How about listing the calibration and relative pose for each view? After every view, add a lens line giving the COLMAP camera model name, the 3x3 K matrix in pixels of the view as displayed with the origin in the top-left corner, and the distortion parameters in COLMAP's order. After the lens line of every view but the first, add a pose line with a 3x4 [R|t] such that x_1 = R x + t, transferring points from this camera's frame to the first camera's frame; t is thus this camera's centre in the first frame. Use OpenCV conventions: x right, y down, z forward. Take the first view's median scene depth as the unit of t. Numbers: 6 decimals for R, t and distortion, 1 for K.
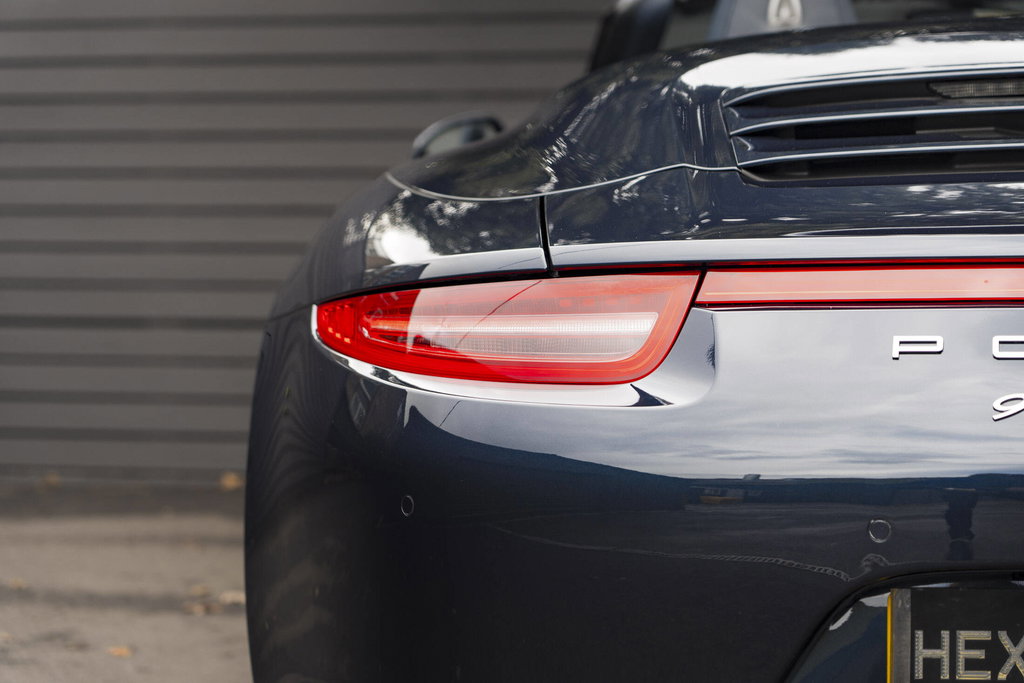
lens RADIAL K [[2475.6, 0, 511.9], [0, 2475.6, 340.7], [0, 0, 1]] dist [-0.158814, 0.000000]
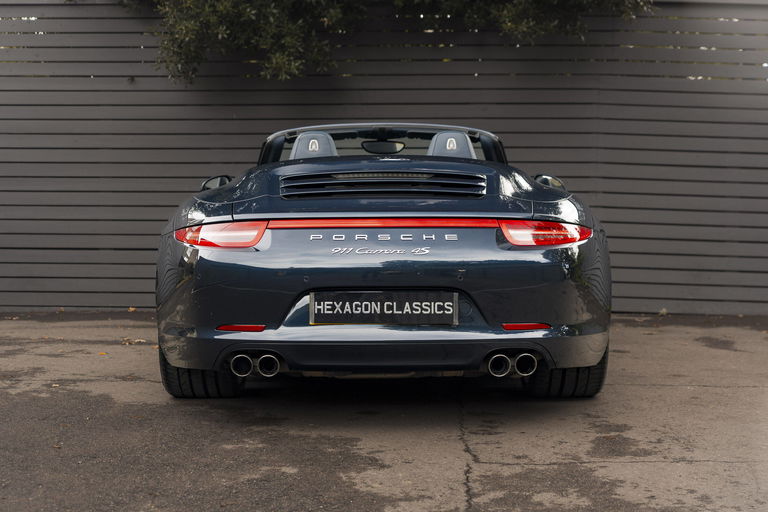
lens RADIAL K [[1288.7, 0, 382.7], [0, 1288.7, 253.5], [0, 0, 1]] dist [-0.046926, 0.000000]
pose [[0.995197, -0.002191, 0.097867, 0.050119], [0.003744, 0.999870, -0.015695, 0.057861], [-0.097820, 0.015986, 0.995076, -1.109810]]
